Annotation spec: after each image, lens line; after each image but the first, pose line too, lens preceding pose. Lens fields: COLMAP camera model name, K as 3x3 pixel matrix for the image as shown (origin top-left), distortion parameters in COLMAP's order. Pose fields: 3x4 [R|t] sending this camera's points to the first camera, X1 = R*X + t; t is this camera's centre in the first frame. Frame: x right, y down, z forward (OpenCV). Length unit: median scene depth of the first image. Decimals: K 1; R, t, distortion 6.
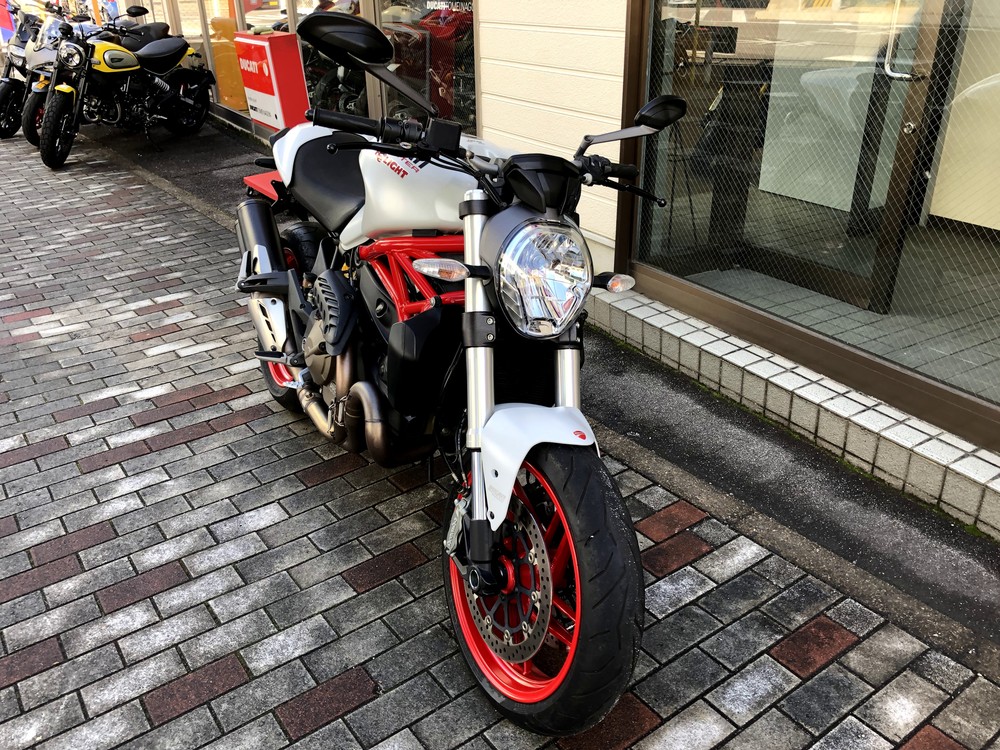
lens RADIAL K [[830.6, 0, 500.8], [0, 830.6, 370.6], [0, 0, 1]] dist [0.017967, 0.008194]
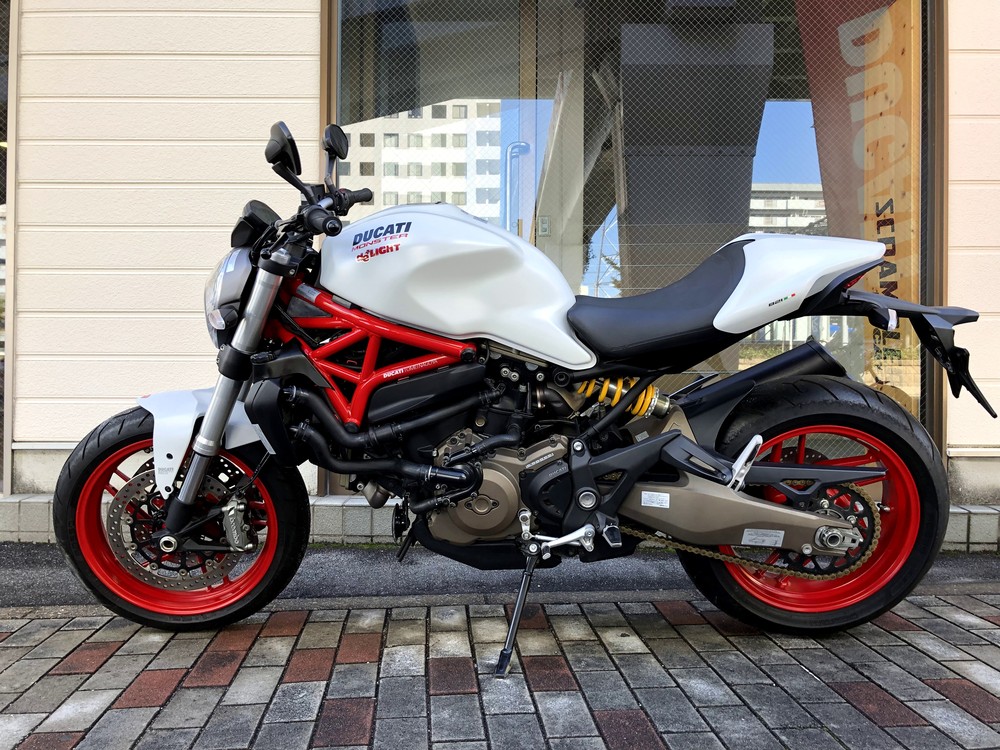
lens RADIAL K [[830.6, 0, 494.8], [0, 830.6, 365.8], [0, 0, 1]] dist [0.017967, 0.008194]
pose [[0.526242, 0.020726, 0.850082, -0.825412], [0.355722, 0.902659, -0.242217, 0.086063], [-0.772355, 0.429857, 0.467644, 0.636657]]
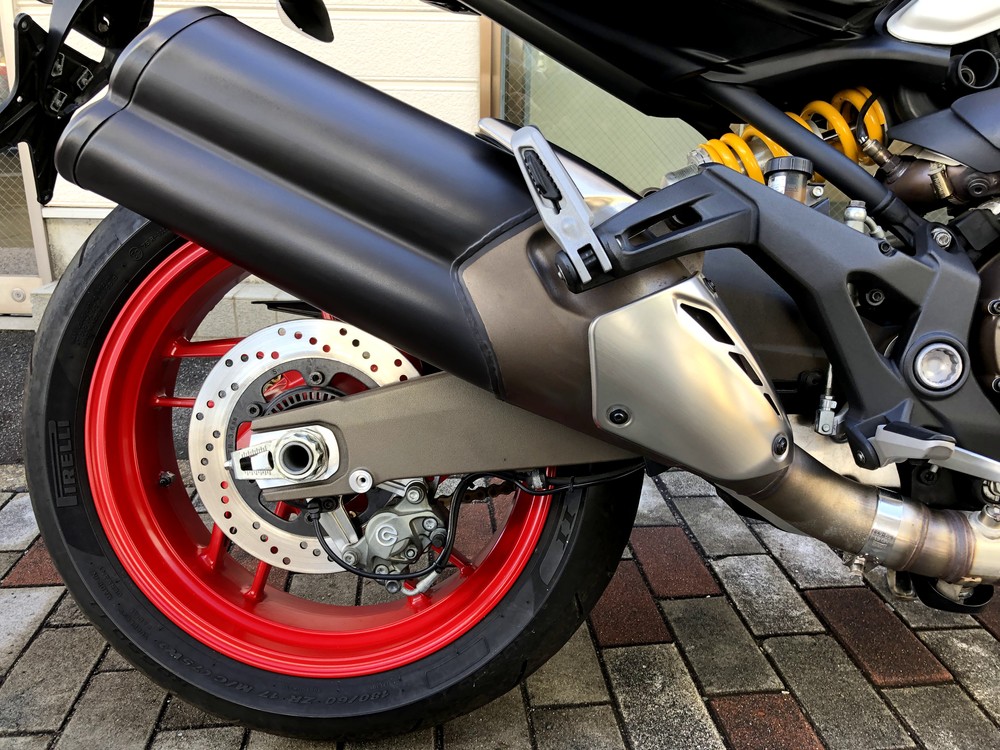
lens RADIAL K [[830.6, 0, 494.3], [0, 830.6, 383.6], [0, 0, 1]] dist [0.017967, 0.008194]
pose [[0.524893, -0.251485, 0.813168, -0.622482], [0.348101, 0.935233, 0.064540, -0.110904], [-0.776732, 0.249188, 0.578439, 1.051572]]
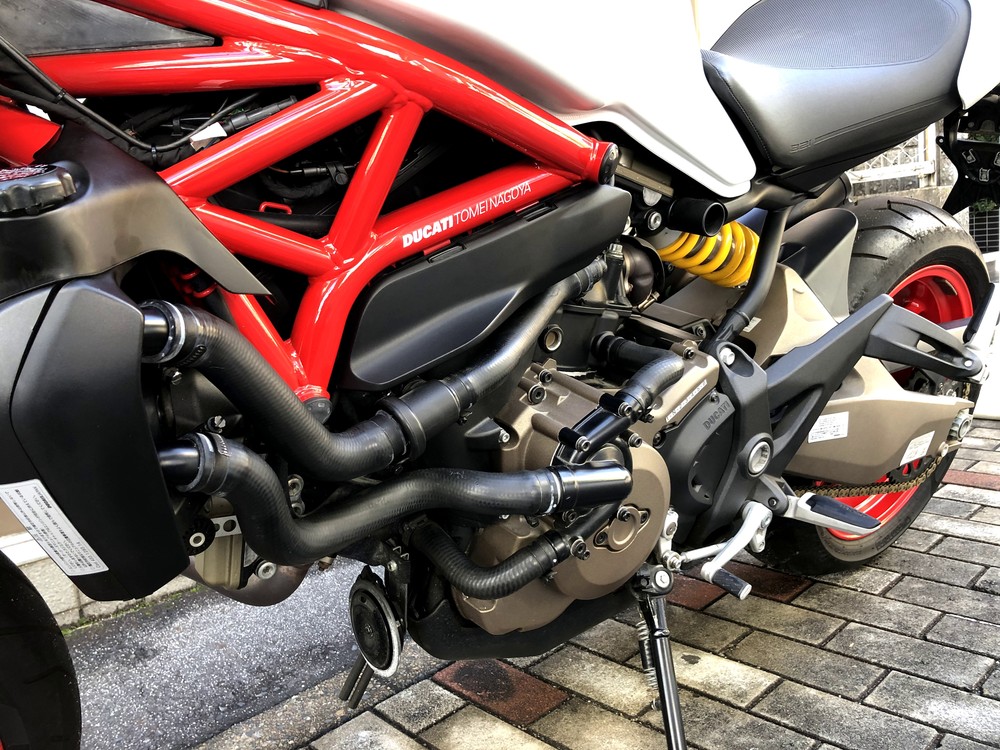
lens RADIAL K [[830.6, 0, 500.3], [0, 830.6, 373.0], [0, 0, 1]] dist [0.017967, 0.008194]
pose [[-0.128261, -0.126600, 0.983627, -0.437617], [0.514240, 0.839579, 0.175115, -0.152524], [-0.848002, 0.528280, -0.042583, 1.148048]]
